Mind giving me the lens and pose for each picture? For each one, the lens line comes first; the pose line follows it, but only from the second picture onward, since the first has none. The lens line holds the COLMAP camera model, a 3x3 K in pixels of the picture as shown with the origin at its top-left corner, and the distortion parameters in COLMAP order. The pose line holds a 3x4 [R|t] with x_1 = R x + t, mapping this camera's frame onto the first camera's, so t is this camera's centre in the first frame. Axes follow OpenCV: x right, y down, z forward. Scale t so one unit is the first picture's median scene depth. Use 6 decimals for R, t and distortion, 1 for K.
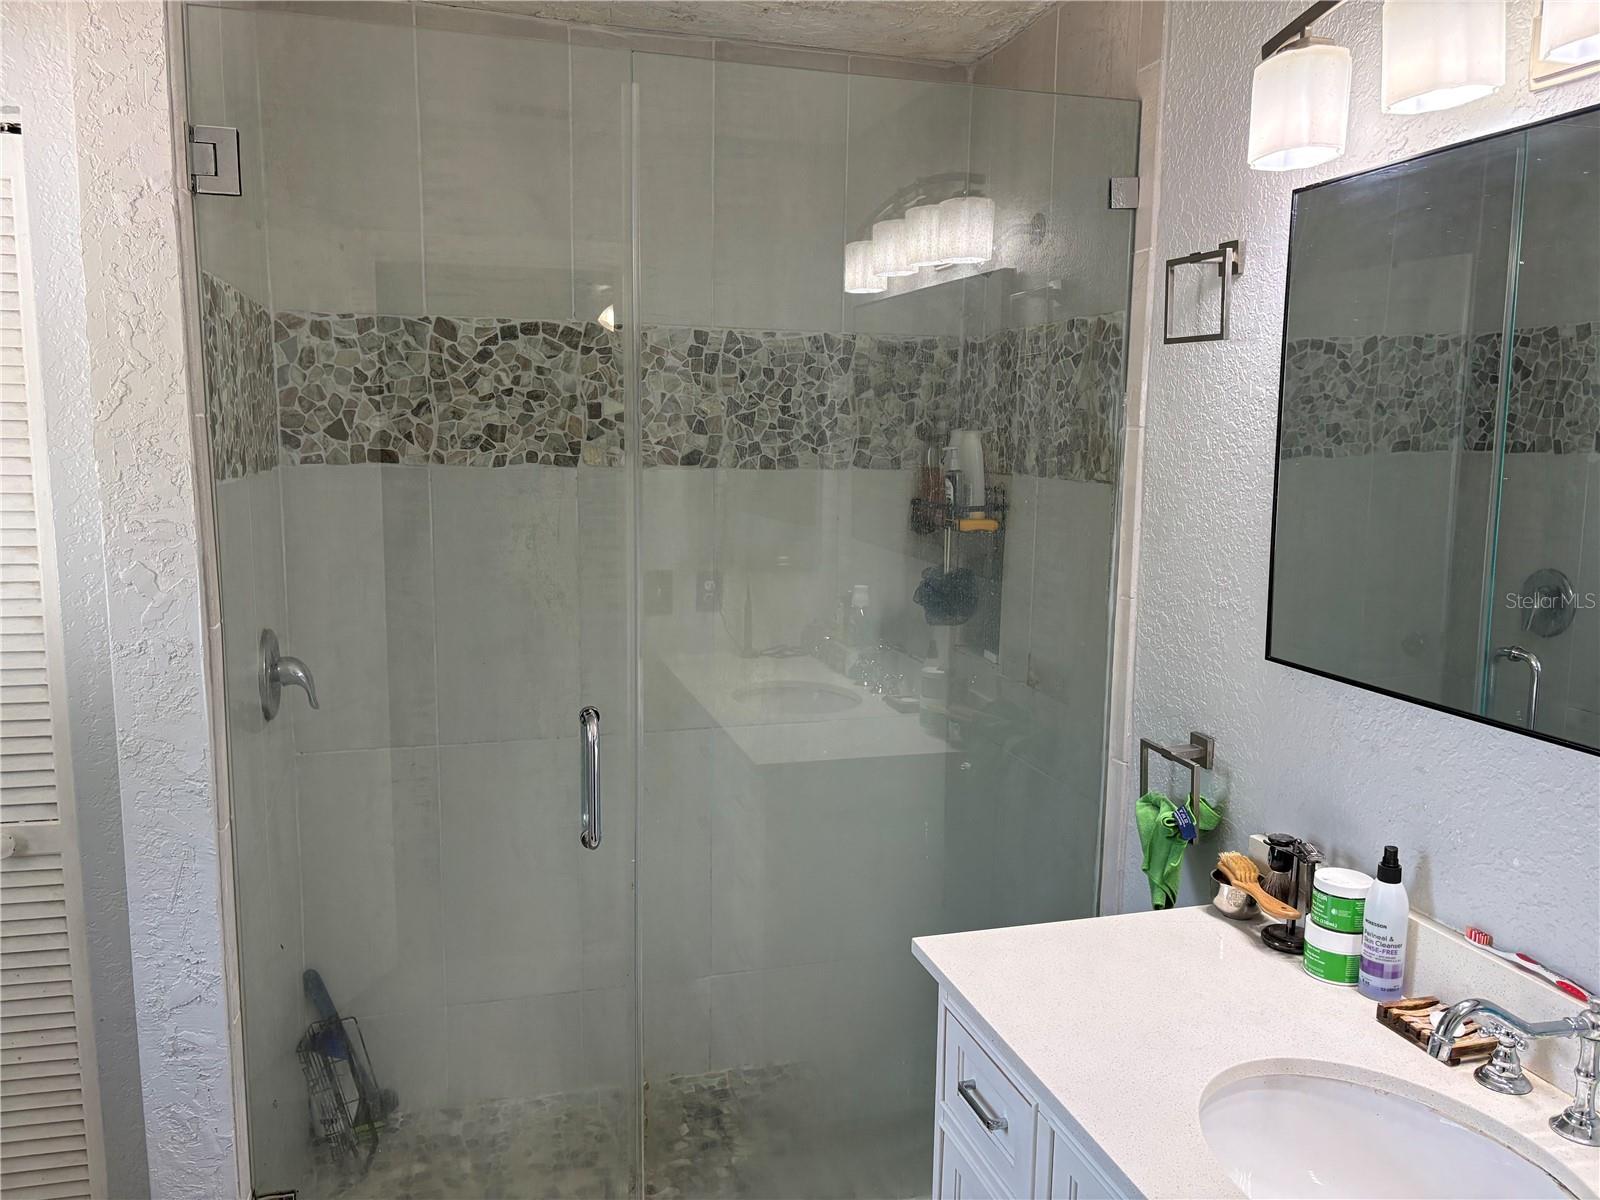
lens RADIAL K [[1214.8, 0, 800.0], [0, 1214.8, 598.2], [0, 0, 1]] dist [0.066473, -0.060969]
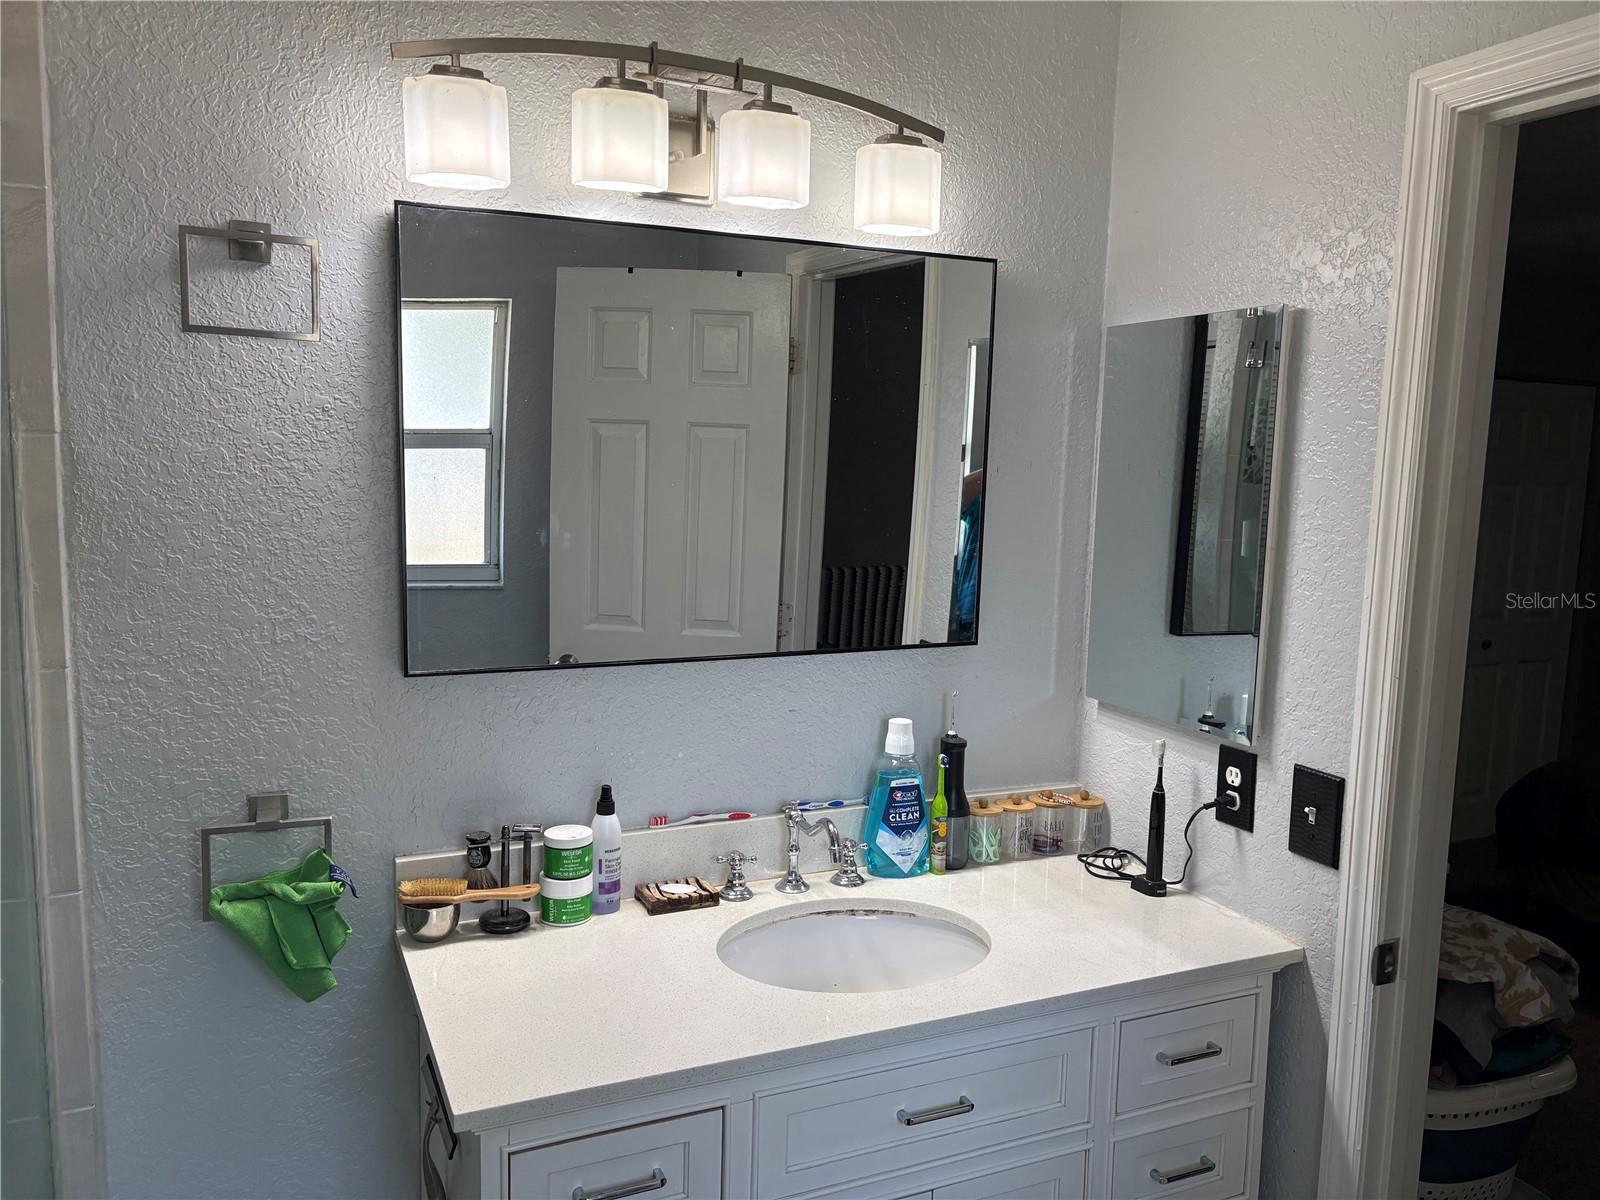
lens RADIAL K [[1214.8, 0, 798.4], [0, 1214.8, 594.6], [0, 0, 1]] dist [0.066473, -0.060969]
pose [[-0.137455, -0.139835, 0.980588, -0.611502], [0.110450, 0.981647, 0.155469, -0.131988], [-0.984331, 0.129676, -0.119488, 0.792360]]
